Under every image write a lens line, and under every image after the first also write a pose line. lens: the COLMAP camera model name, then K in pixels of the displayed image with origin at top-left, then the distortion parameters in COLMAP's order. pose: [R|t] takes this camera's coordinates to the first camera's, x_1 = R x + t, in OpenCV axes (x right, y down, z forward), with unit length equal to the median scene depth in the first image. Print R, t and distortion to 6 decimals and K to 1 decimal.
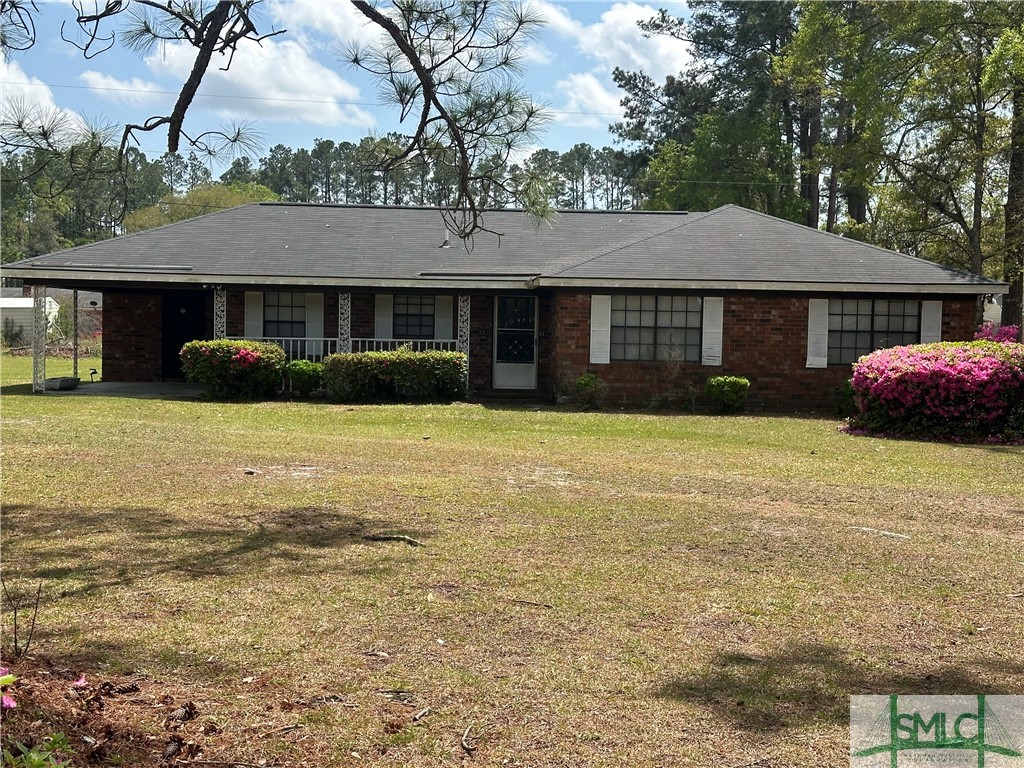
lens RADIAL K [[1429.5, 0, 512.0], [0, 1429.5, 384.2], [0, 0, 1]] dist [0.052217, 0.000000]
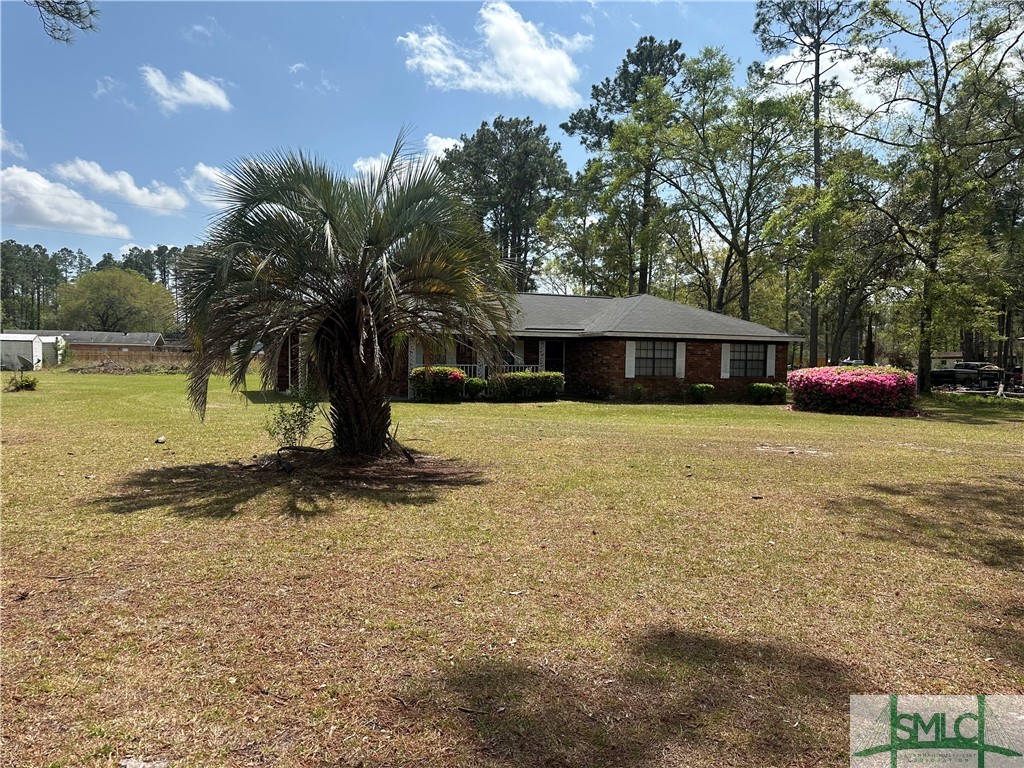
lens RADIAL K [[736.4, 0, 512.0], [0, 736.4, 388.1], [0, 0, 1]] dist [-0.000364, -0.000551]
pose [[0.942207, -0.017575, 0.334571, -0.405252], [0.014384, 0.999824, 0.012013, -0.014444], [-0.334724, -0.006507, 0.942294, 0.142169]]
